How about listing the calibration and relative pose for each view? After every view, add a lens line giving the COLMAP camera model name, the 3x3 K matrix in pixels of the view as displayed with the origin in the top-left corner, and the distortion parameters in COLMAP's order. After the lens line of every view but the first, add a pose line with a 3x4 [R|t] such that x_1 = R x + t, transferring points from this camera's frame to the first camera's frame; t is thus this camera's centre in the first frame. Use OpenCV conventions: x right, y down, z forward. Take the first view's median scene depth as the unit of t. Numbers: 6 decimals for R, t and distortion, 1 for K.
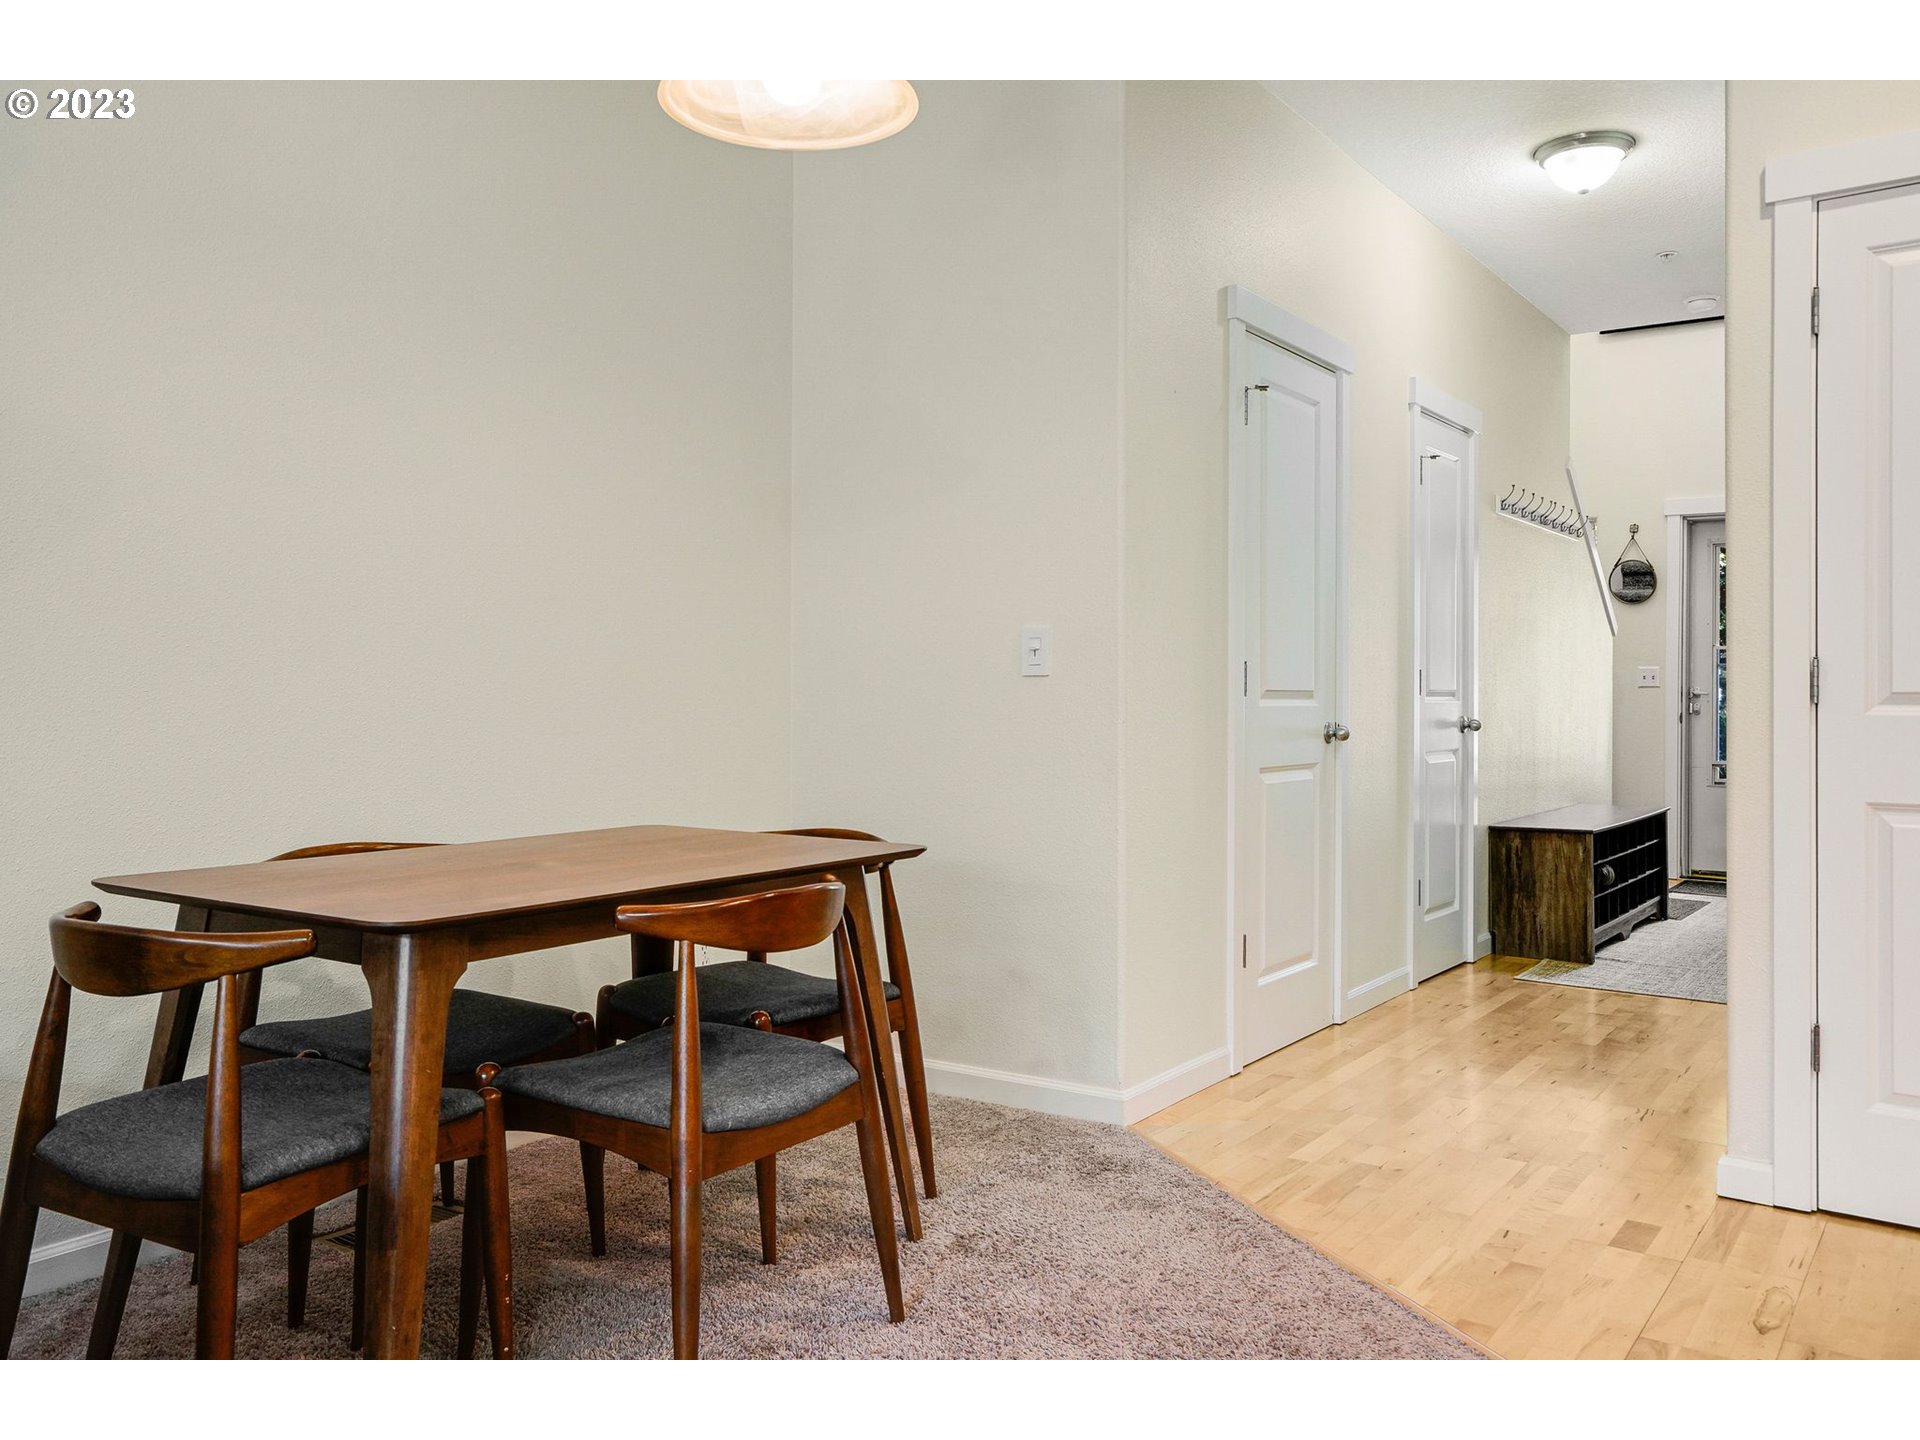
lens RADIAL K [[1480.1, 0, 946.7], [0, 1480.1, 705.2], [0, 0, 1]] dist [0.018582, 0.011860]
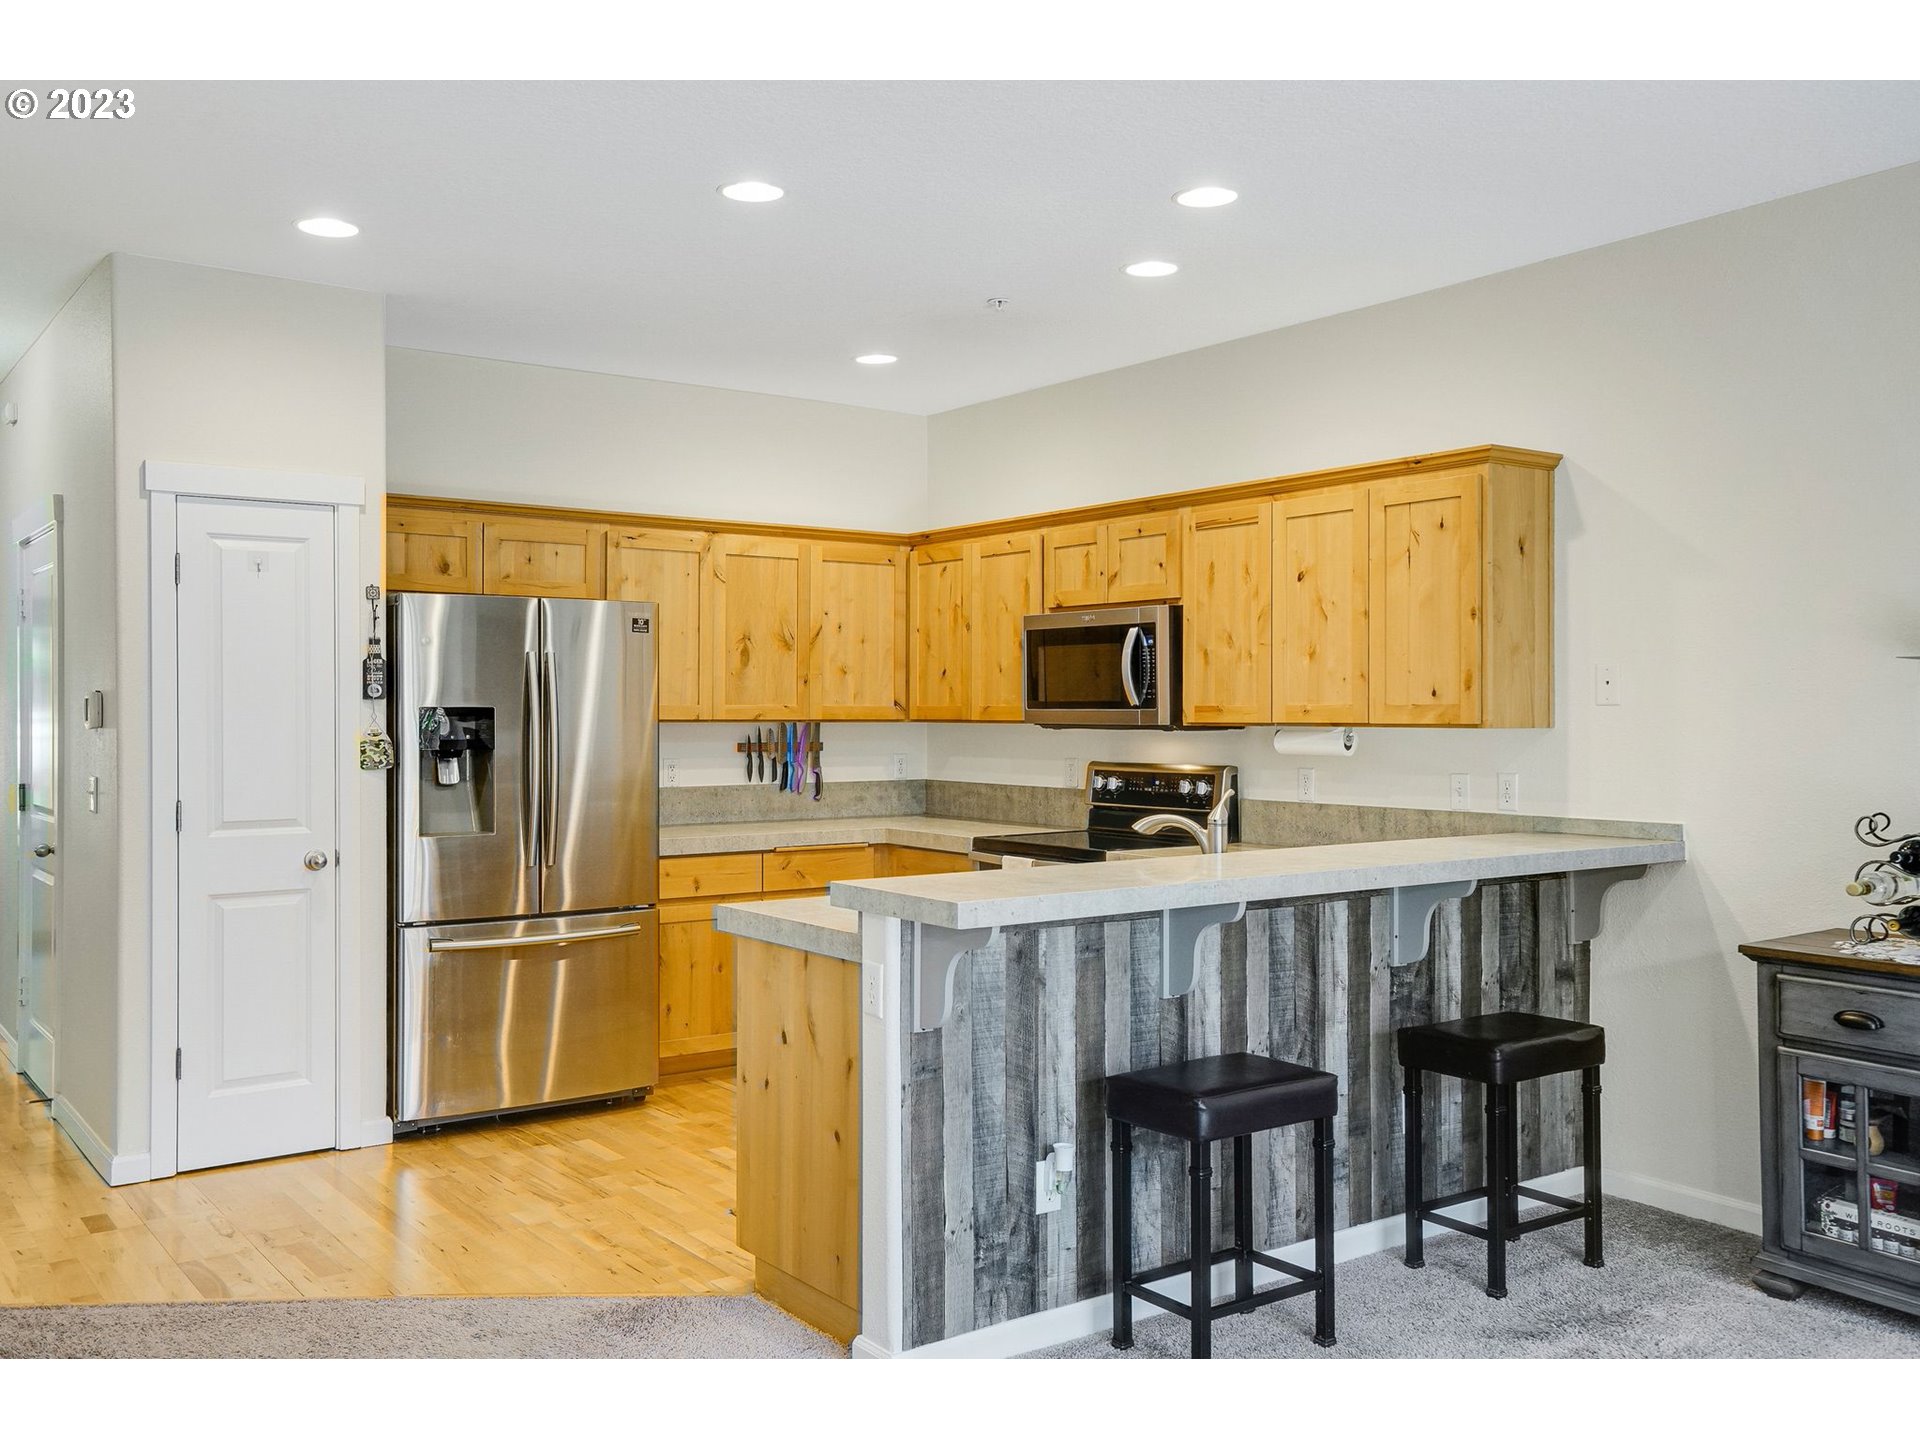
lens RADIAL K [[1708.8, 0, 945.0], [0, 1708.8, 700.8], [0, 0, 1]] dist [0.016136, 0.071237]
pose [[0.327158, -0.005953, 0.944951, -0.421615], [0.014562, 0.999893, 0.001257, -0.065570], [-0.944857, 0.013349, 0.327210, -0.151396]]
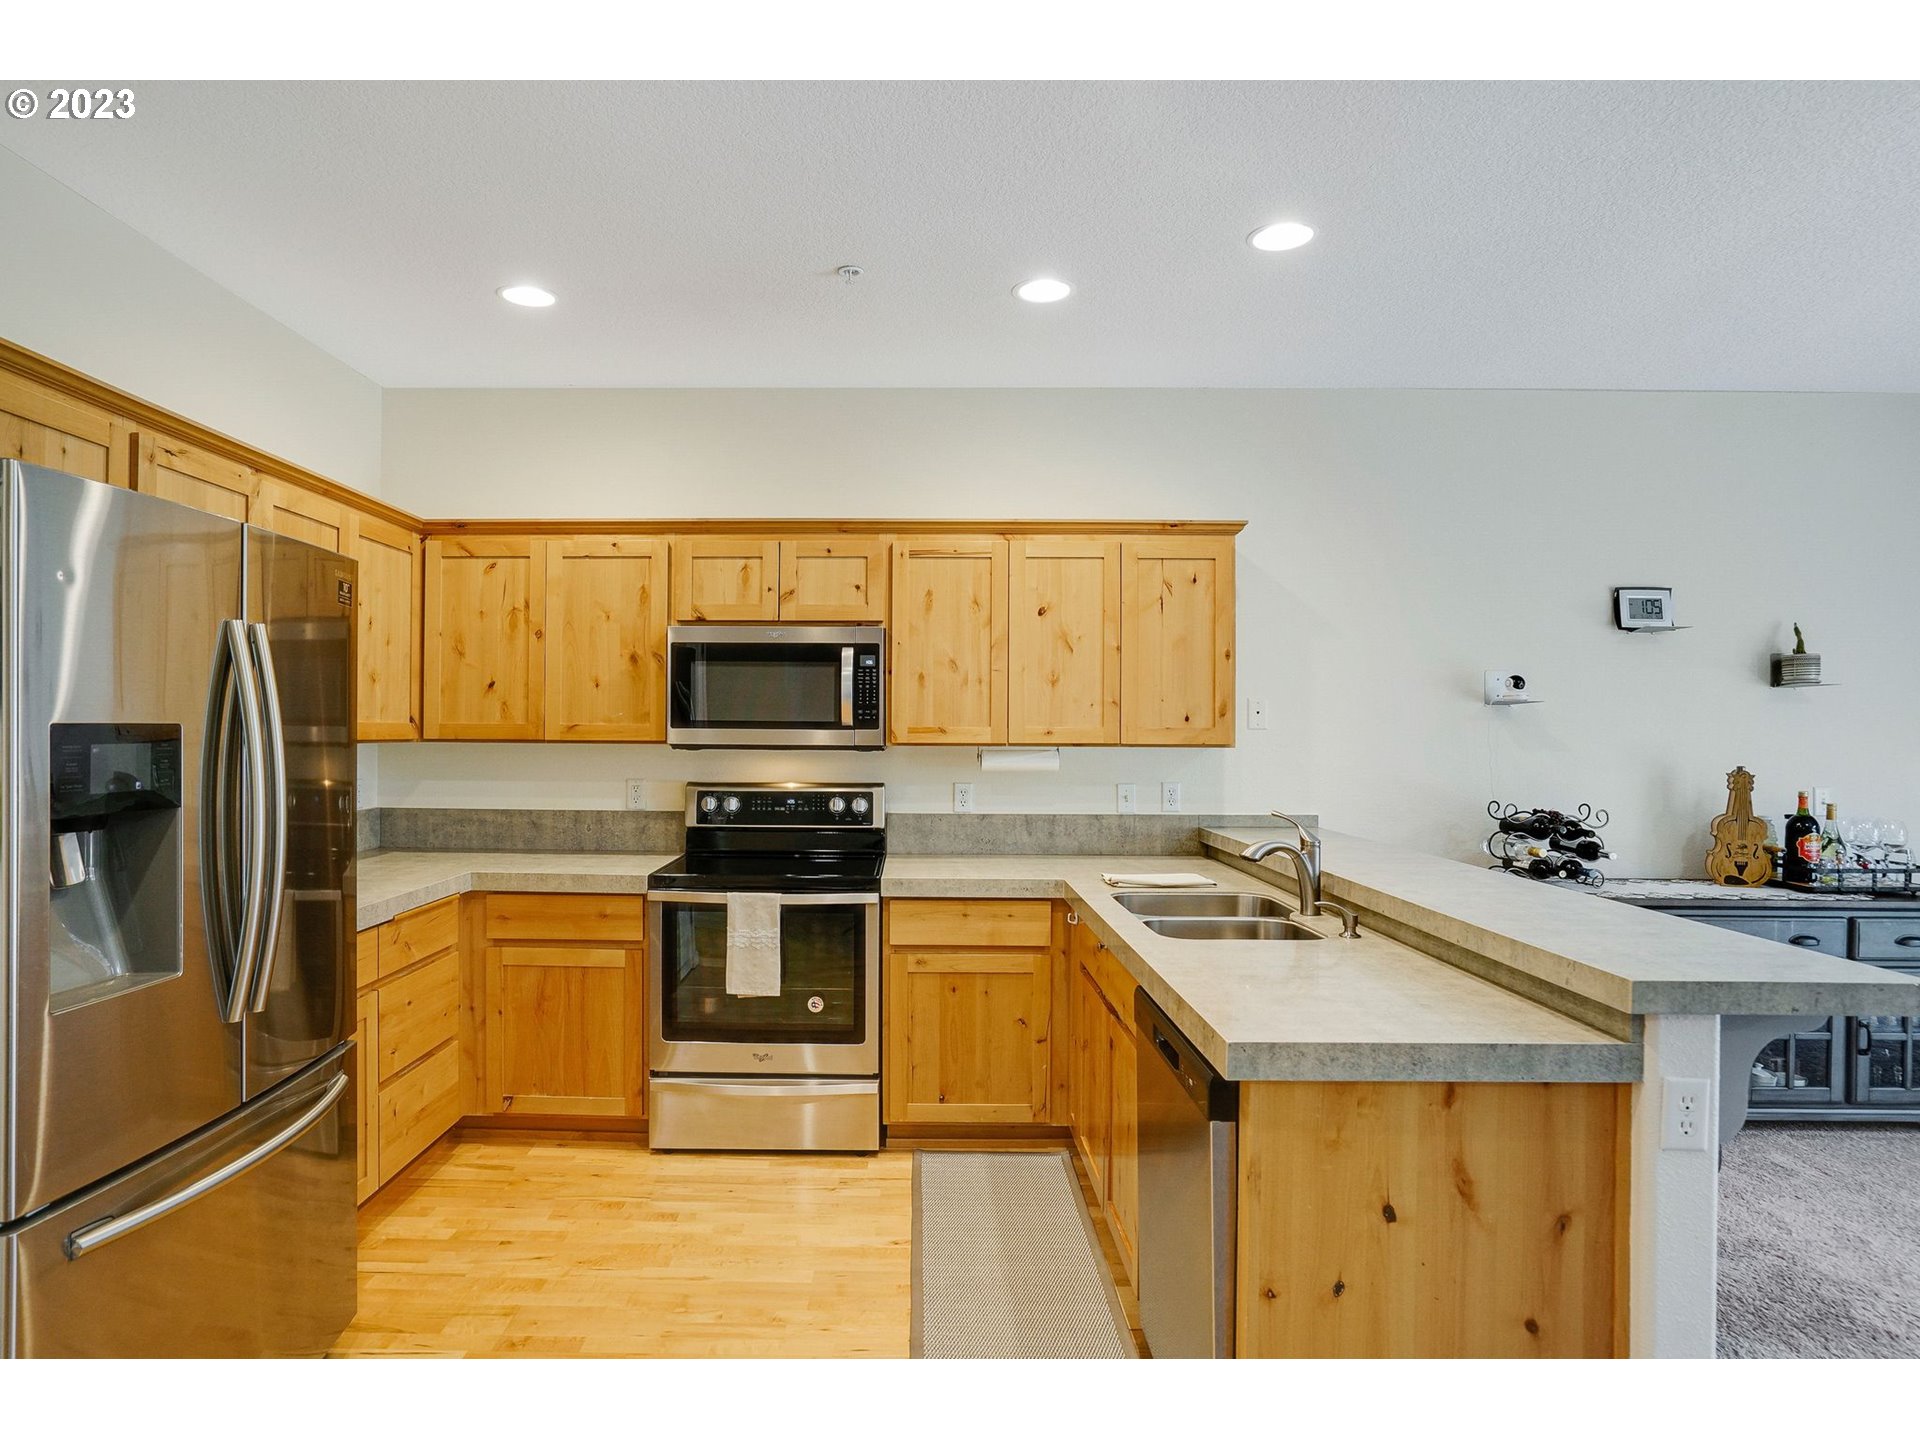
lens RADIAL K [[1057.9, 0, 886.1], [0, 1057.9, 721.1], [0, 0, 1]] dist [-0.031310, 0.016823]
pose [[-0.574284, -0.007580, 0.818621, 0.057310], [-0.002056, 0.999967, 0.007816, -0.067705], [-0.818654, 0.002806, -0.574281, 0.422564]]
